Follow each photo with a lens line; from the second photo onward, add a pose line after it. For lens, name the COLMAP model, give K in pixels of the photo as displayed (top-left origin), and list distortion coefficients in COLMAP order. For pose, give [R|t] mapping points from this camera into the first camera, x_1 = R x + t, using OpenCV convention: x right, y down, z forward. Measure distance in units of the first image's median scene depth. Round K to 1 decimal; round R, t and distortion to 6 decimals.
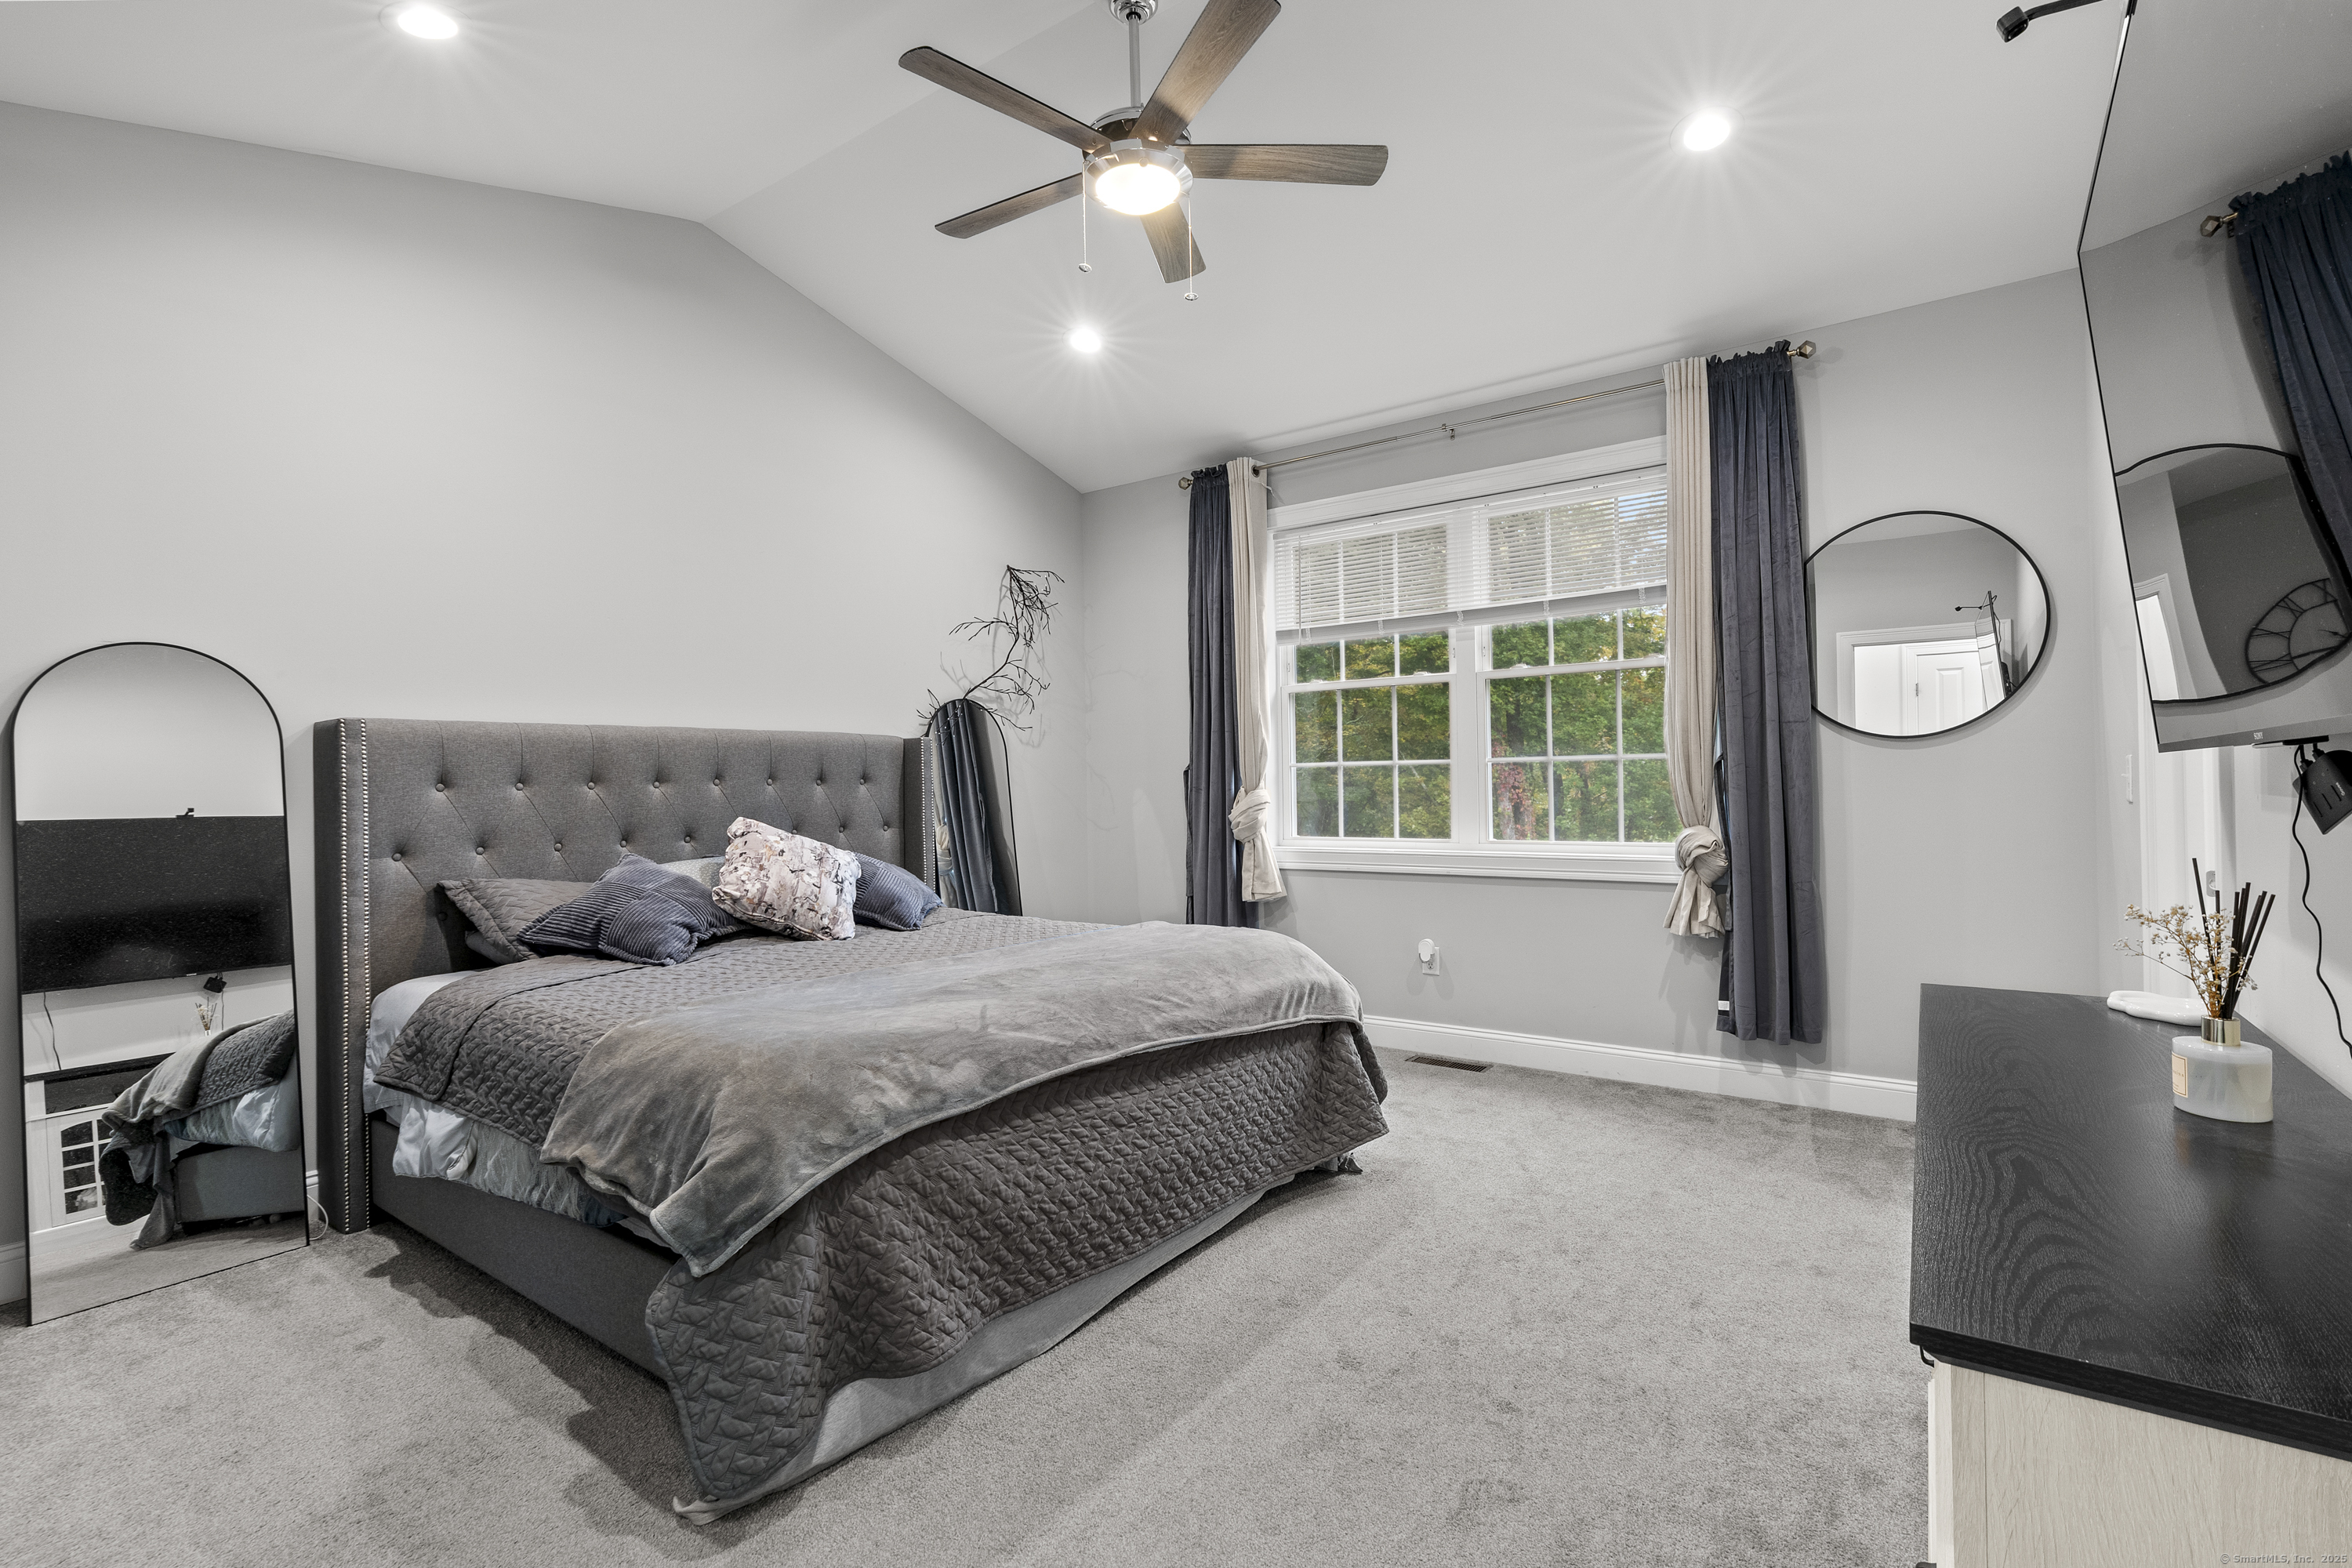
lens RADIAL K [[1068.5, 0, 1159.4], [0, 1068.5, 777.6], [0, 0, 1]] dist [-0.015523, 0.004576]
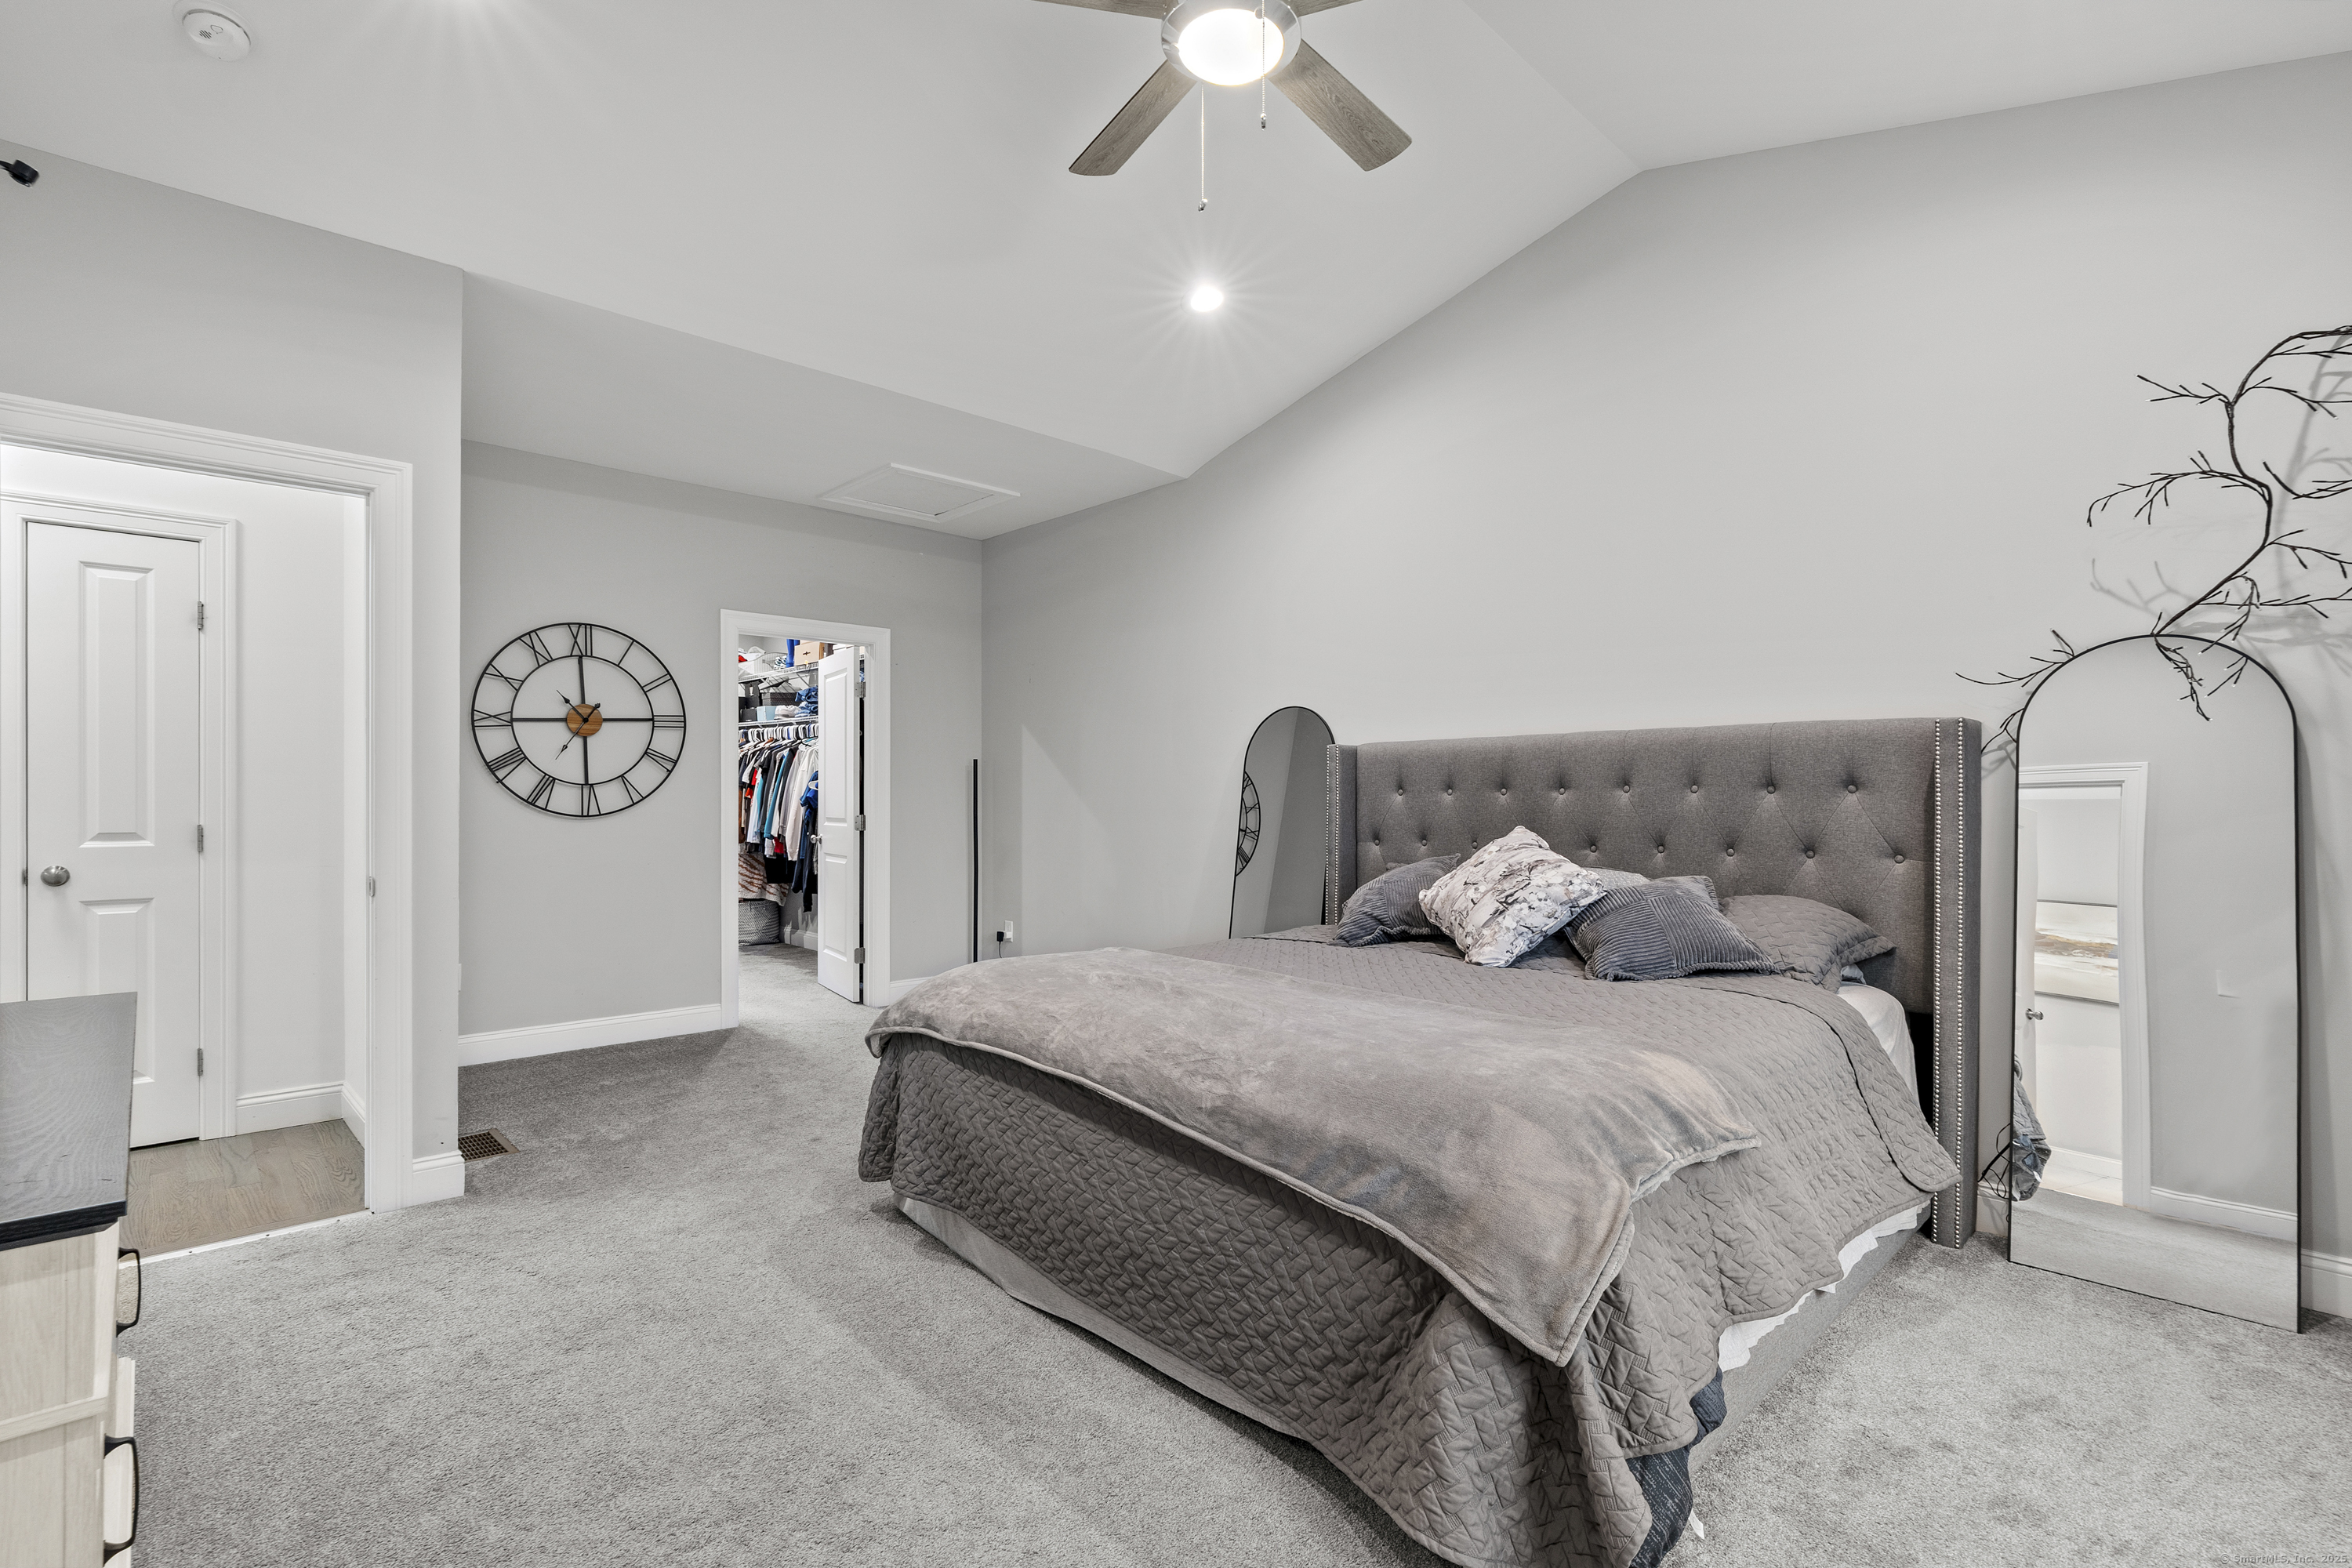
lens RADIAL K [[1068.5, 0, 1157.7], [0, 1068.5, 794.7], [0, 0, 1]] dist [-0.015523, 0.004576]
pose [[-0.183046, 0.011484, -0.983037, 0.668657], [0.007668, 0.999918, 0.010253, -0.003507], [0.983074, -0.005661, -0.183119, 0.938782]]
